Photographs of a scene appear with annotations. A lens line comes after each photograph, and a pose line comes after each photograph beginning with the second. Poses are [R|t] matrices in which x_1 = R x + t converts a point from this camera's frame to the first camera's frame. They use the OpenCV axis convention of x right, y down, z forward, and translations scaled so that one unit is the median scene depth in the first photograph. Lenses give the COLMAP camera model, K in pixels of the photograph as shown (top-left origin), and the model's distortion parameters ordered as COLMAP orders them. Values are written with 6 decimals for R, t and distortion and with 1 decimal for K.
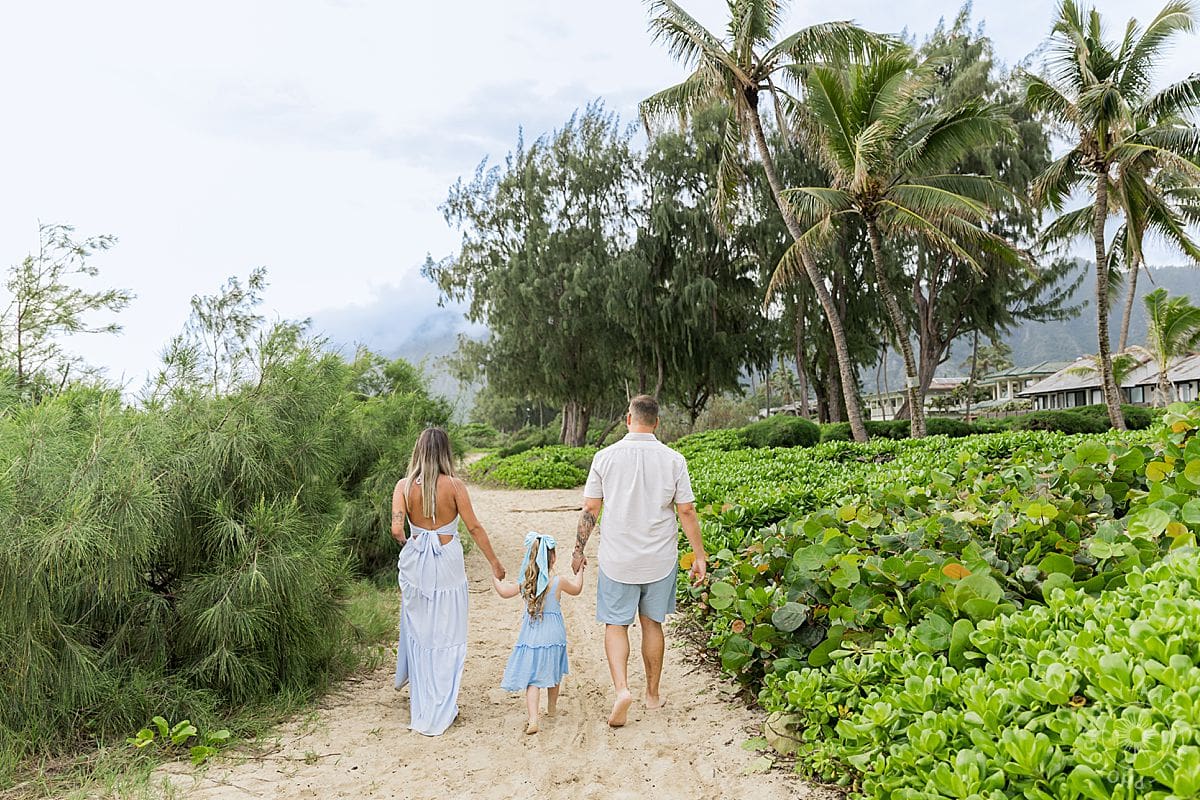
lens RADIAL K [[928.2, 0, 599.7], [0, 928.2, 409.8], [0, 0, 1]] dist [0.040598, -0.000726]
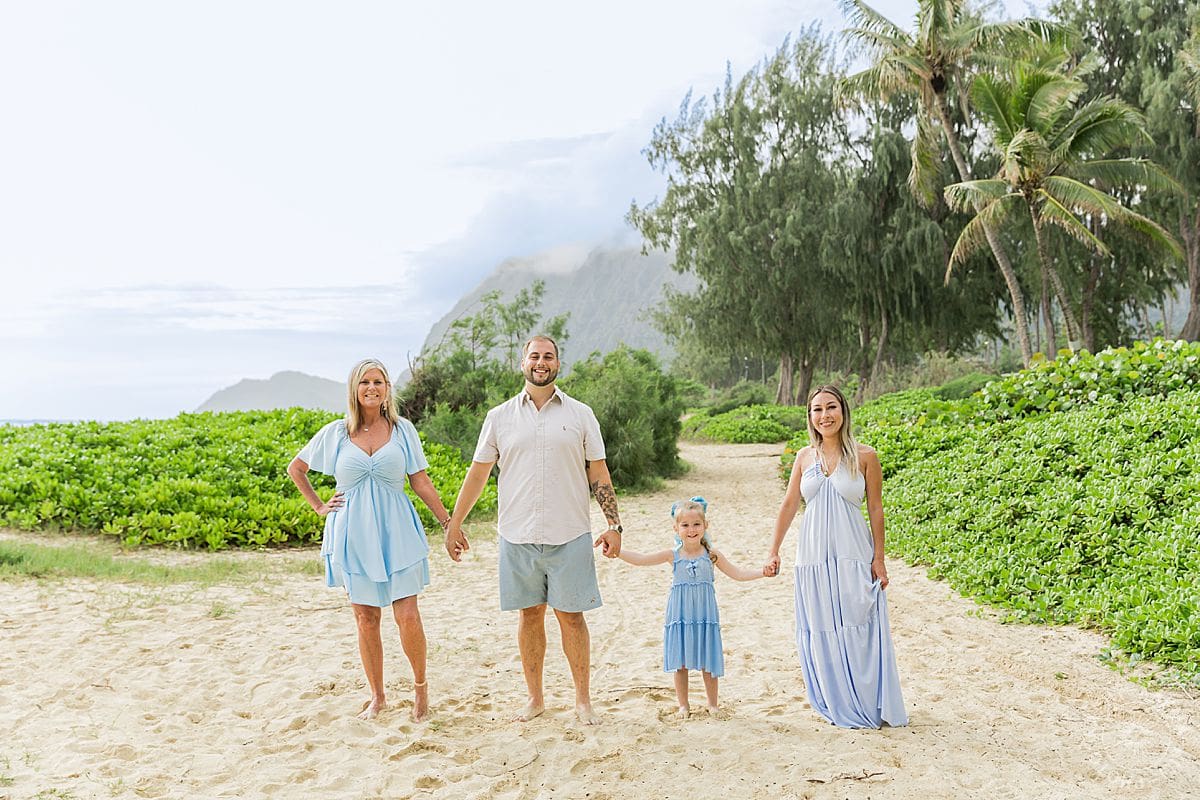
lens RADIAL K [[1408.7, 0, 600.0], [0, 1408.7, 400.0], [0, 0, 1]] dist [-0.017883, 0.044401]
pose [[0.982885, -0.005453, -0.184139, 0.044379], [0.011805, 0.999372, 0.033415, -0.014584], [0.183841, -0.035017, 0.982332, -0.402377]]
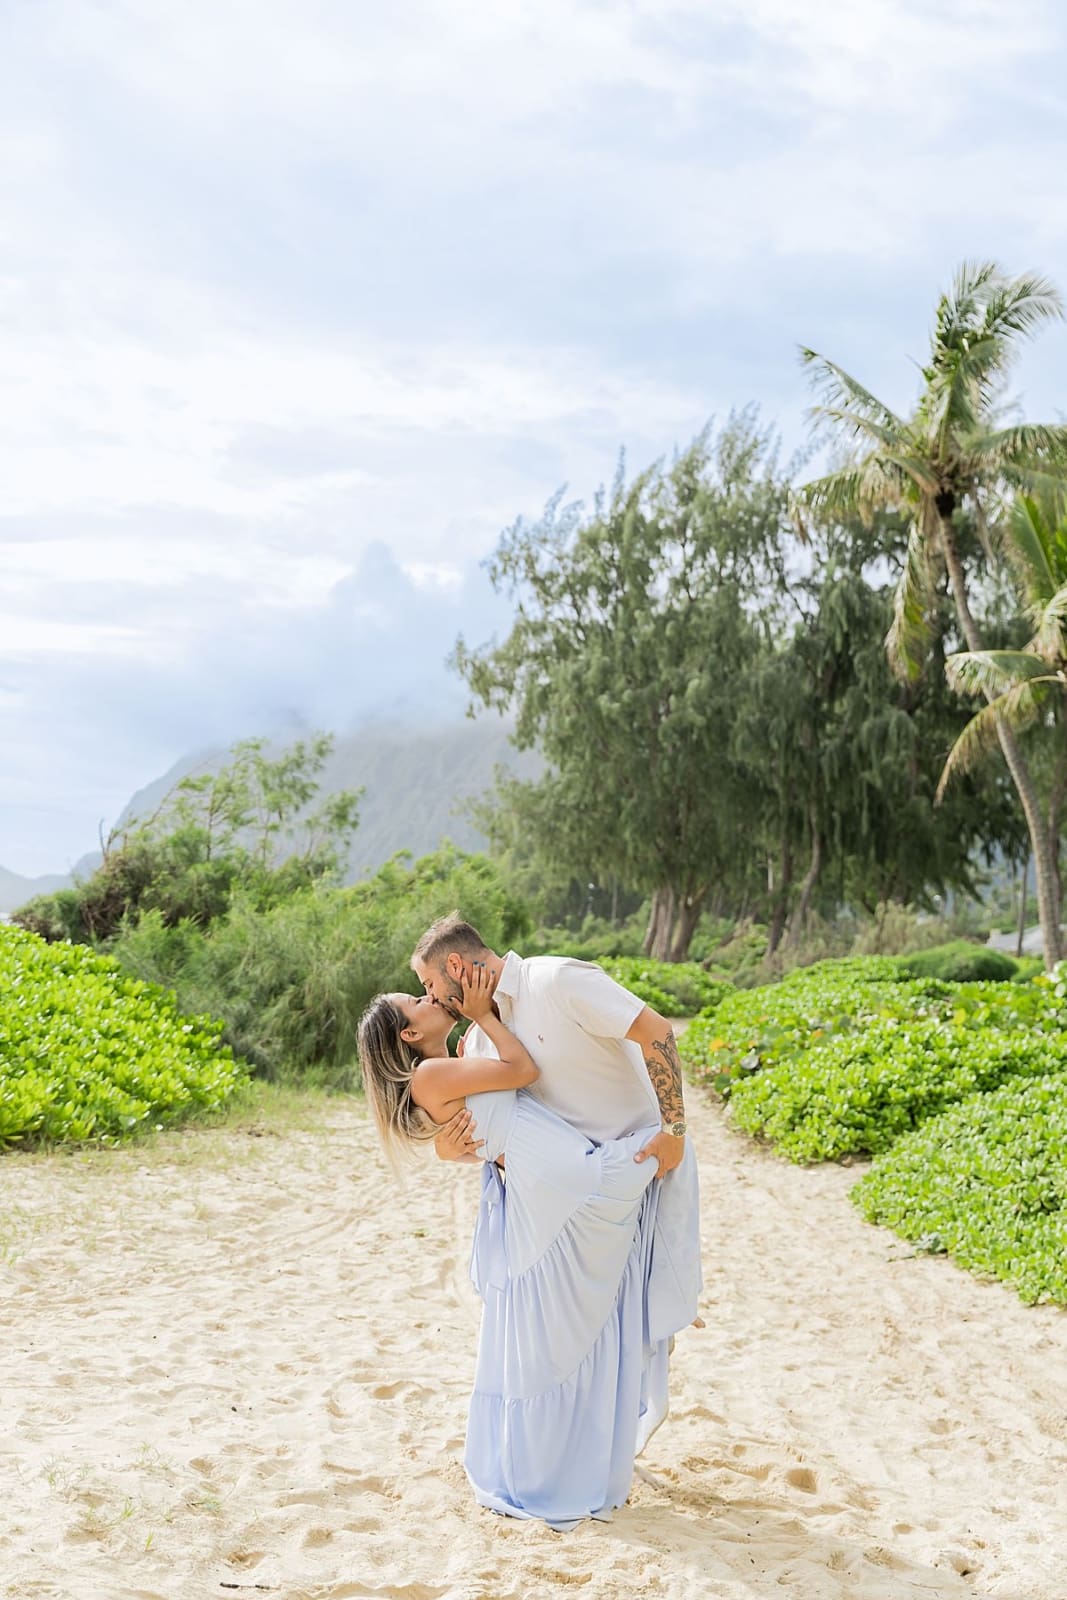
lens RADIAL K [[2005.0, 0, 539.1], [0, 2005.0, 763.7], [0, 0, 1]] dist [0.011891, -0.008214]
pose [[0.991332, 0.079473, -0.104617, 0.017643], [-0.085494, 0.994854, -0.054376, -0.012001], [0.099757, 0.062849, 0.993025, -0.328828]]
